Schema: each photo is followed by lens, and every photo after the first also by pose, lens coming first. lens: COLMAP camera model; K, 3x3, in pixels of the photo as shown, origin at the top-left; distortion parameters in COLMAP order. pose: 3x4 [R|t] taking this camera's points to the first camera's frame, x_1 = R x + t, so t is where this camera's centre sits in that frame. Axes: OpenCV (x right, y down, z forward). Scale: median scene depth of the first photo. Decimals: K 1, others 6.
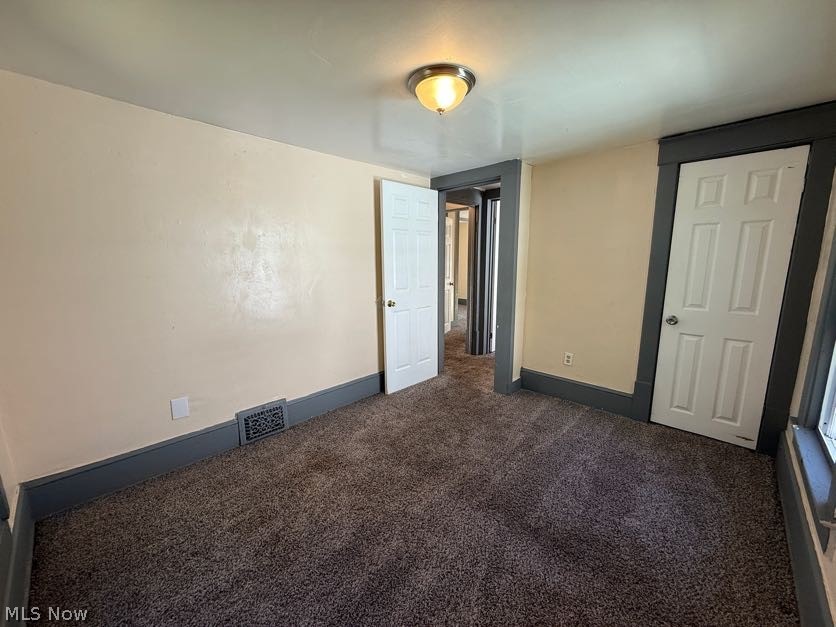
lens RADIAL K [[331.0, 0, 415.8], [0, 331.0, 308.8], [0, 0, 1]] dist [-0.002009, 0.000868]
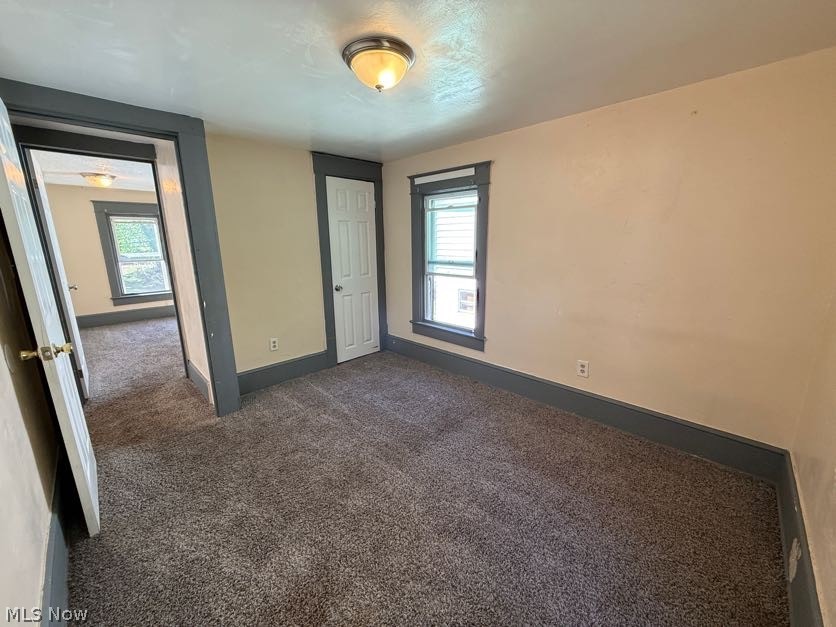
lens RADIAL K [[331.0, 0, 415.9], [0, 331.0, 308.9], [0, 0, 1]] dist [-0.002009, 0.000868]
pose [[0.023738, -0.196151, 0.980286, -0.632866], [0.165066, 0.967873, 0.189670, -0.094172], [-0.985997, 0.157309, 0.055353, 0.614157]]
